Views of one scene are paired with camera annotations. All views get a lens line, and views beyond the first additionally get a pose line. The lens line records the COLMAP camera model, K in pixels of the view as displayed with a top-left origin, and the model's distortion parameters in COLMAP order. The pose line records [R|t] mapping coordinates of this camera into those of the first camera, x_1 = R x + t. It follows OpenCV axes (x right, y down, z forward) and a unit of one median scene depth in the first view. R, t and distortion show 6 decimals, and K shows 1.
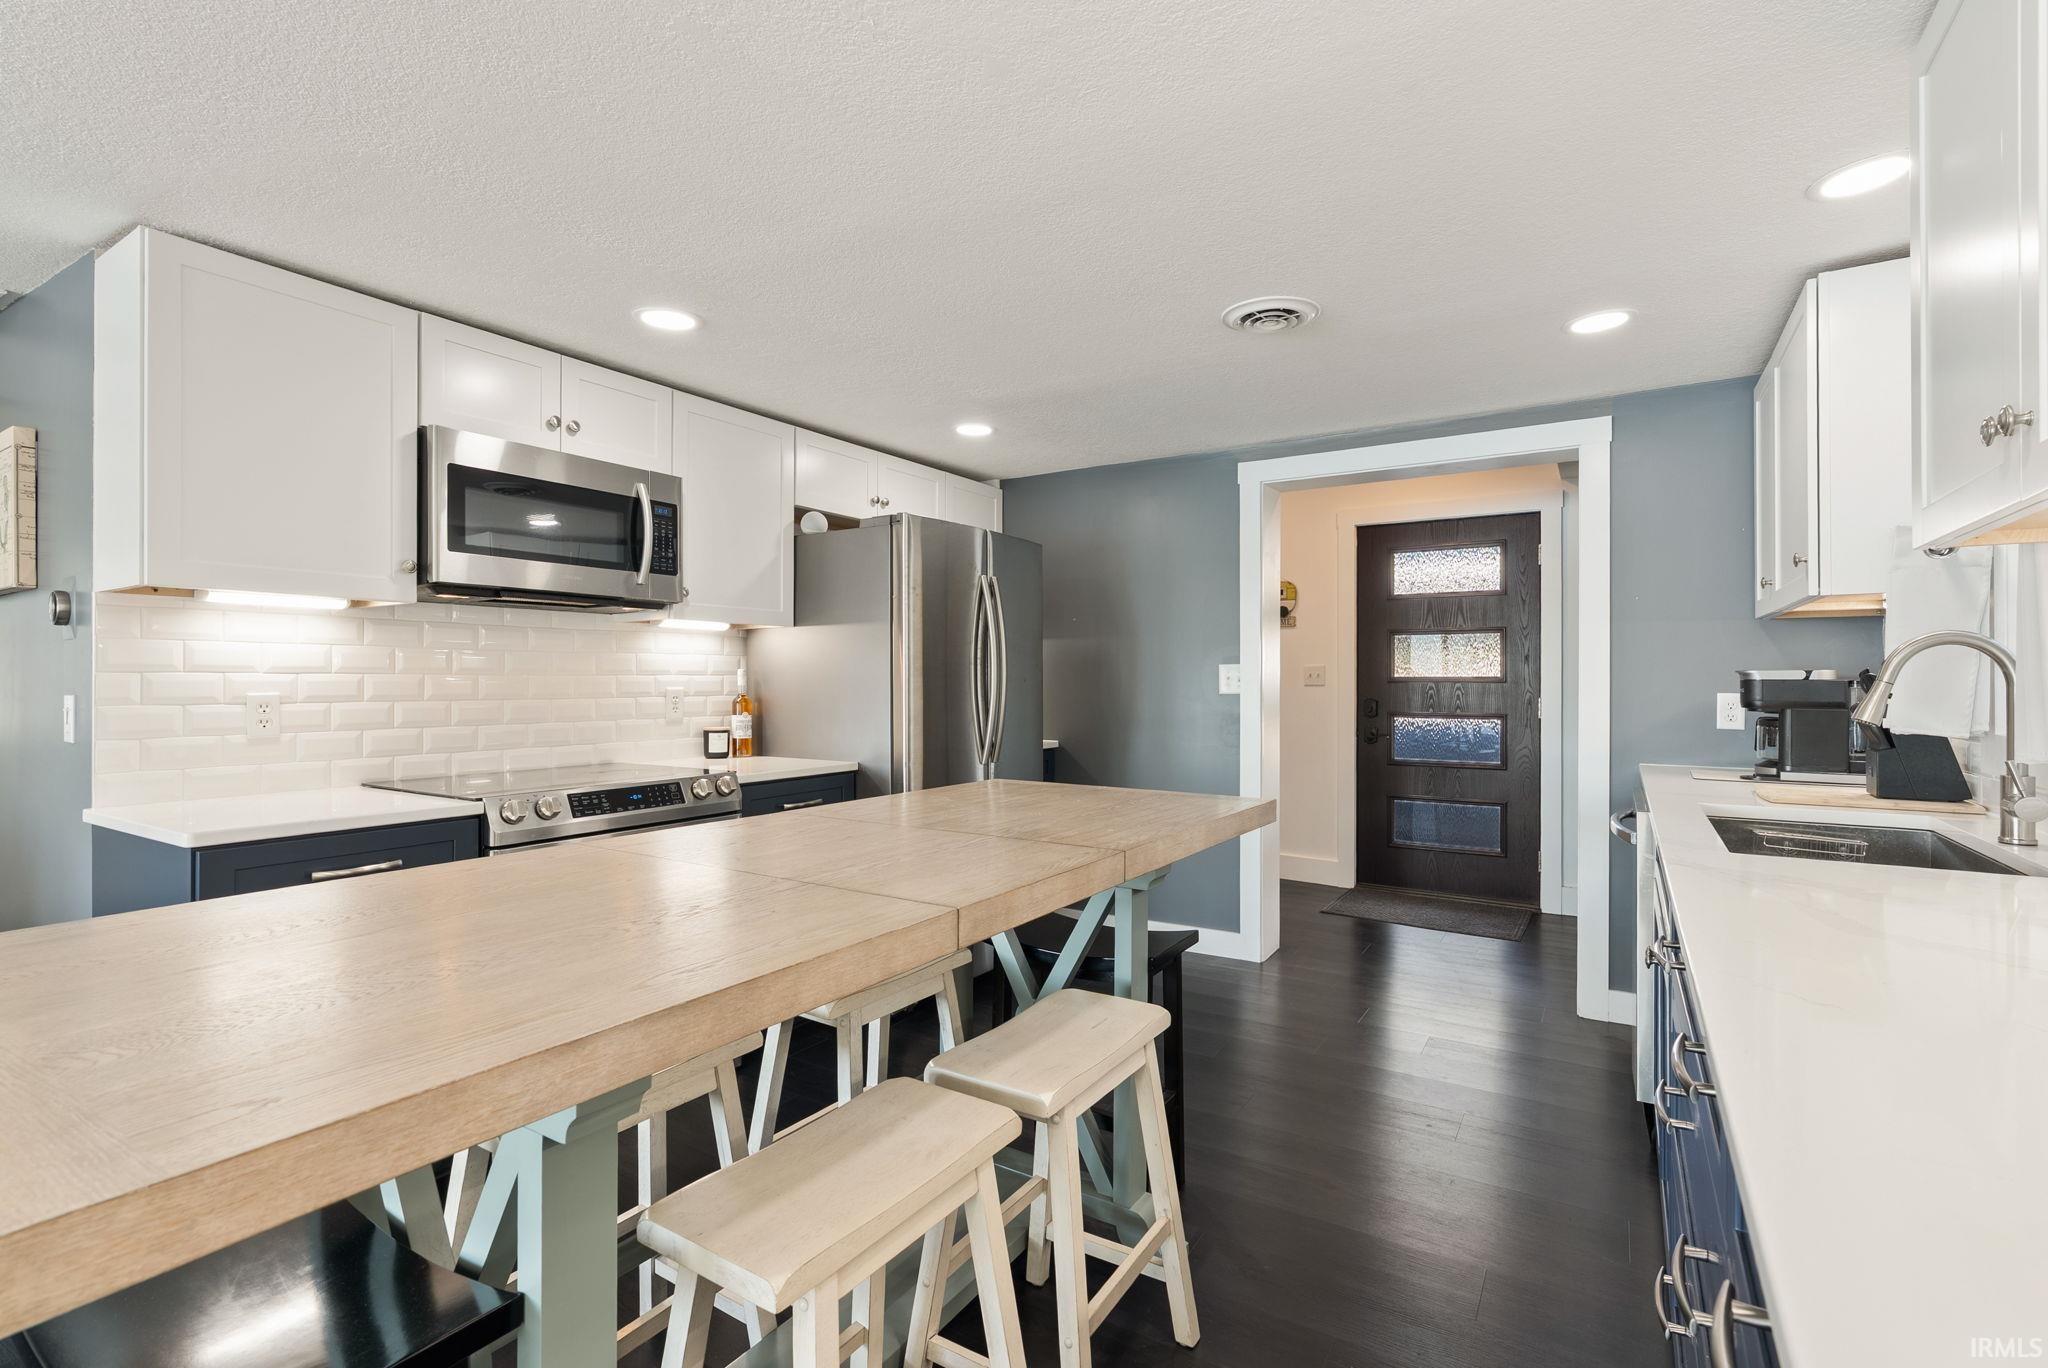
lens RADIAL K [[939.6, 0, 1055.2], [0, 939.6, 675.5], [0, 0, 1]] dist [-0.029026, 0.010423]
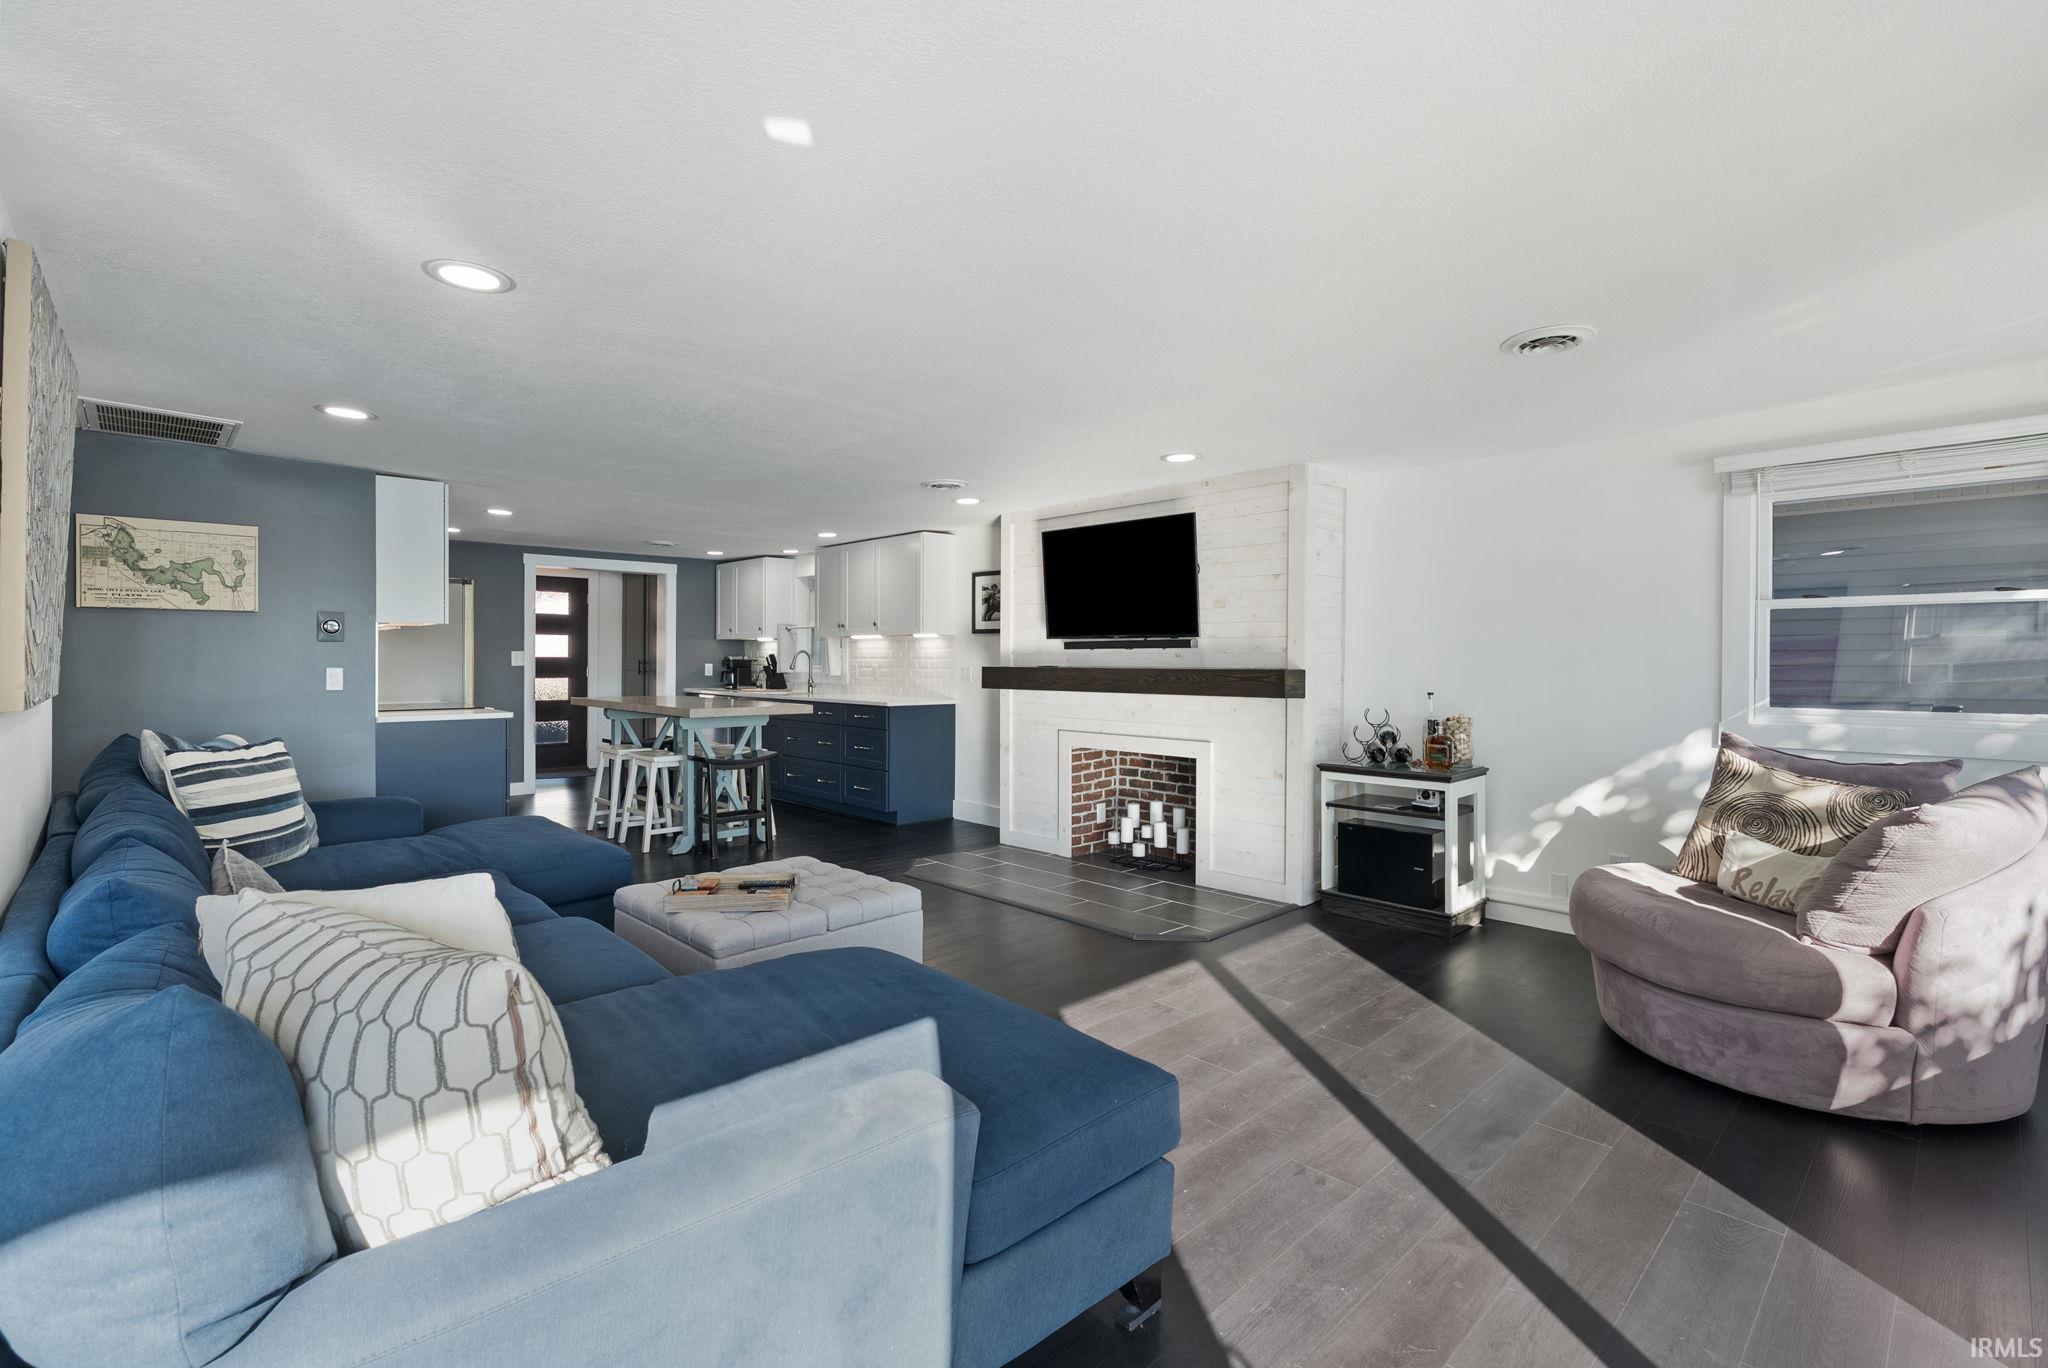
lens RADIAL K [[937.3, 0, 1020.3], [0, 937.3, 667.0], [0, 0, 1]] dist [-0.001004, -0.000286]
pose [[0.263560, -0.005690, 0.964626, -1.501284], [-0.019417, 0.999749, 0.011202, -0.021996], [-0.964448, -0.021682, 0.263383, -0.597199]]
